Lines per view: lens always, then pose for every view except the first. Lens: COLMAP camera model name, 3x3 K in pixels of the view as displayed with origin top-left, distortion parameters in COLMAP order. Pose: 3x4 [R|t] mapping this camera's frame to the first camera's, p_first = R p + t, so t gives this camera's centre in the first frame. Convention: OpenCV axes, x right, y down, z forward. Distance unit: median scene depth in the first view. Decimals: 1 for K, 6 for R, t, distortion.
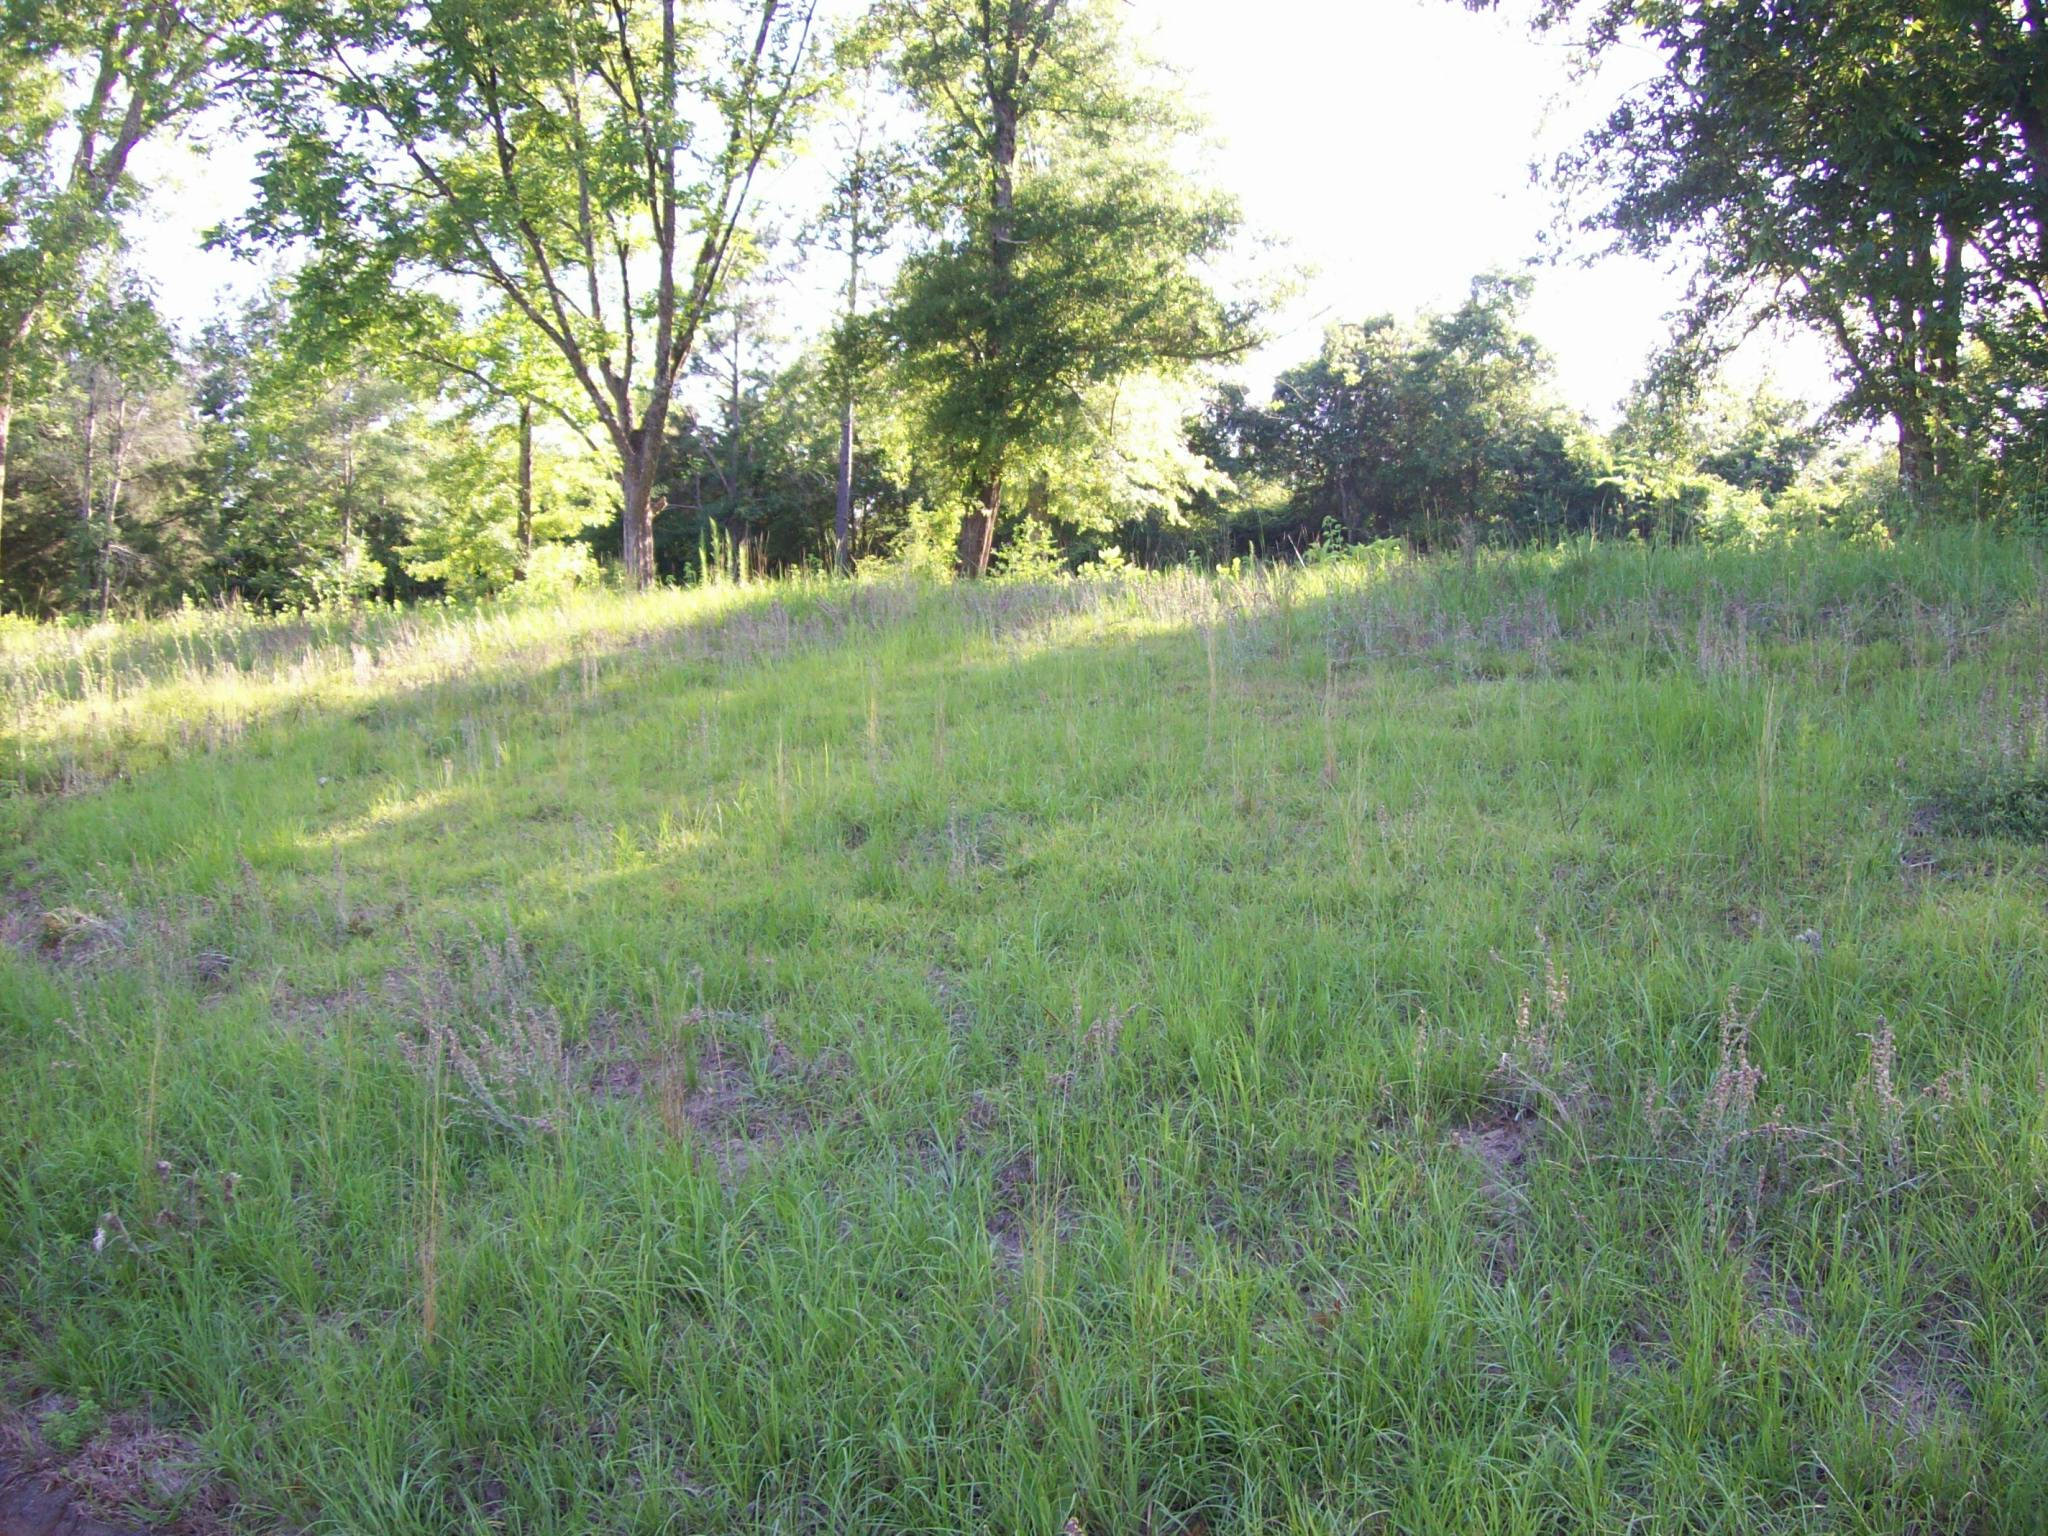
lens RADIAL K [[2183.1, 0, 1022.2], [0, 2183.1, 773.4], [0, 0, 1]] dist [-0.119847, 0.000000]
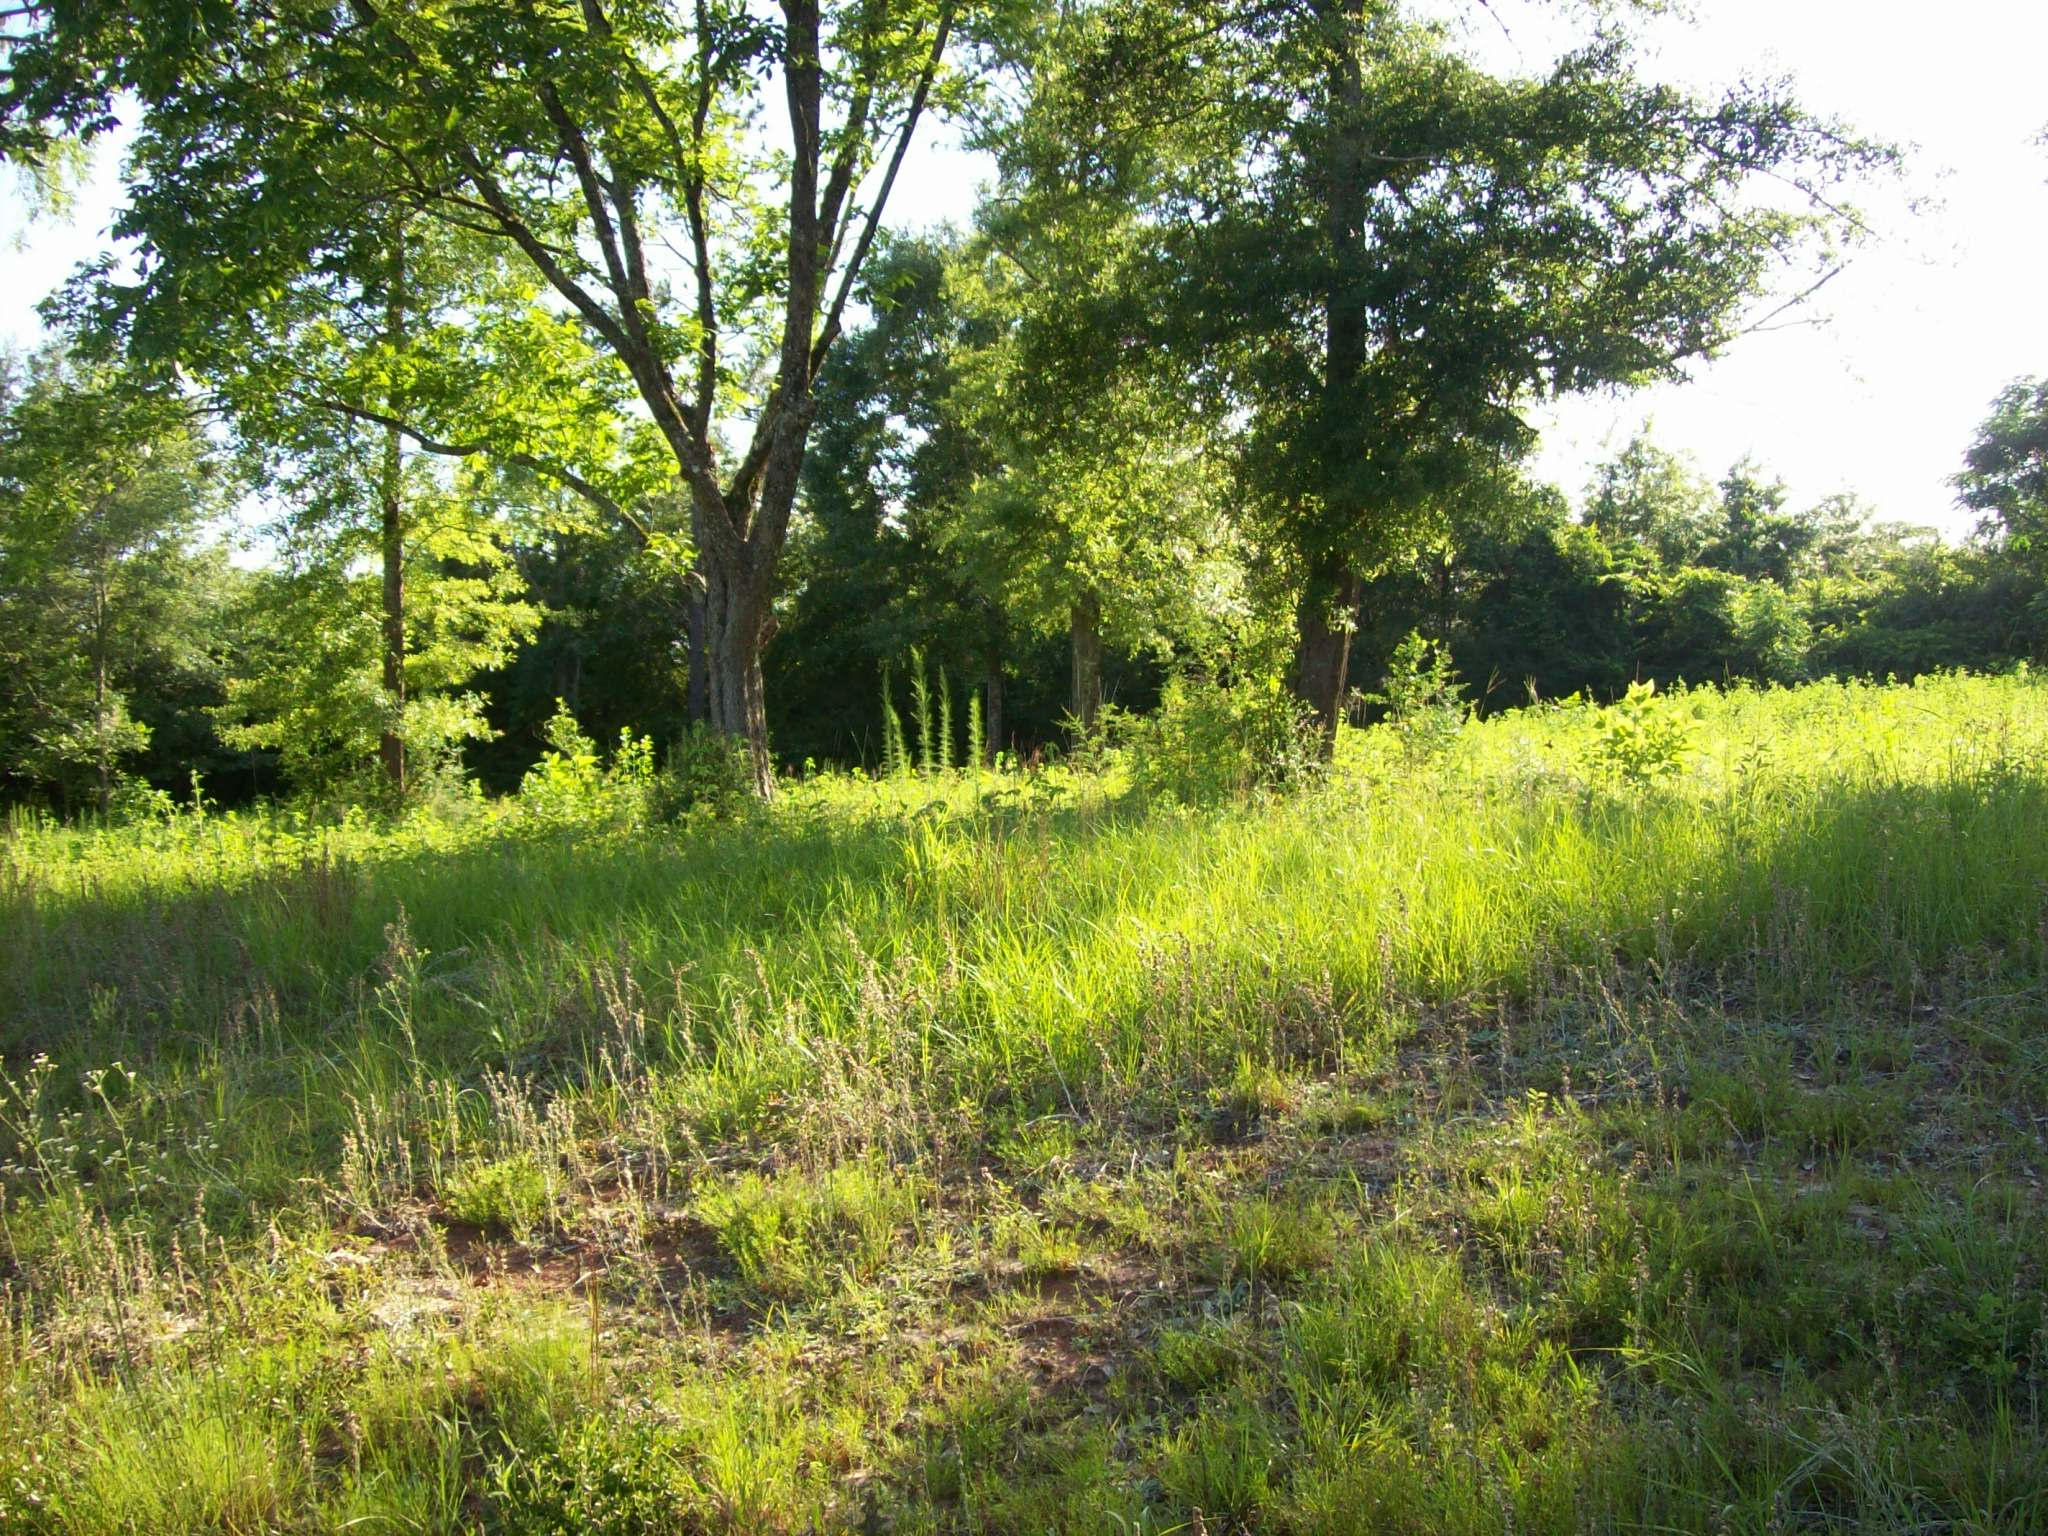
lens RADIAL K [[2183.1, 0, 1026.3], [0, 2183.1, 776.1], [0, 0, 1]] dist [-0.119847, 0.000000]
pose [[0.991826, -0.037960, 0.121817, -0.171574], [0.044651, 0.997613, -0.052670, -0.052369], [-0.119527, 0.057678, 0.991154, 0.431371]]
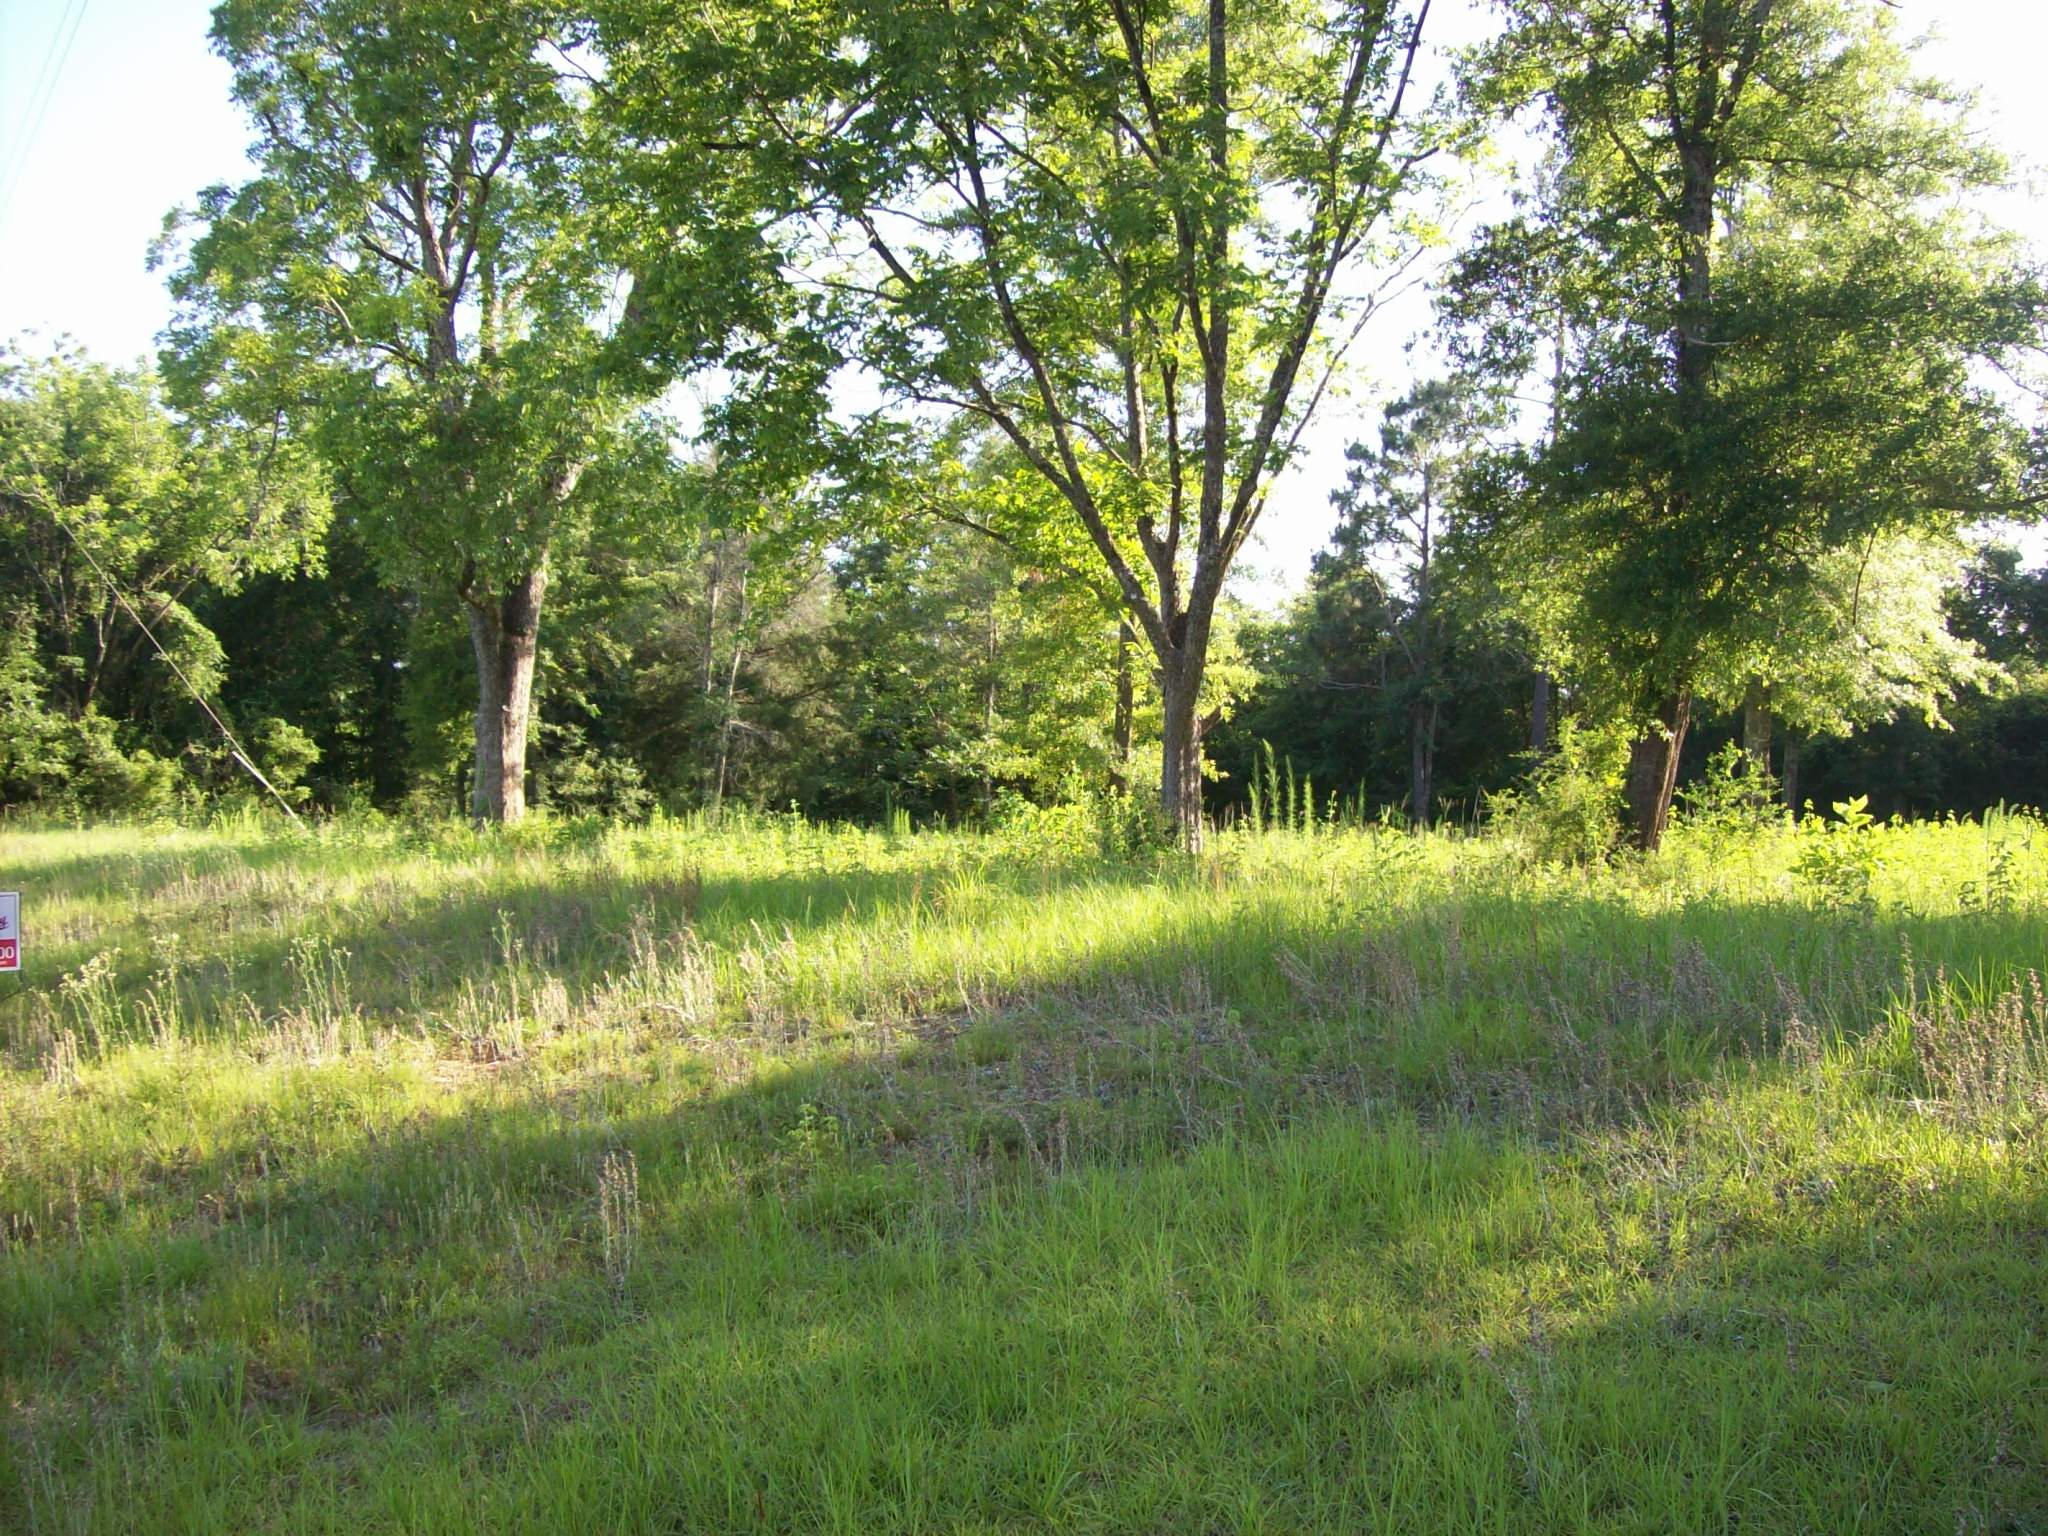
lens RADIAL K [[2183.1, 0, 1127.0], [0, 2183.1, 733.1], [0, 0, 1]] dist [-0.119847, 0.000000]
pose [[0.960217, 0.013625, -0.278921, 0.010270], [-0.039792, 0.995293, -0.088369, -0.052336], [0.276404, 0.095952, 0.956239, 0.292479]]
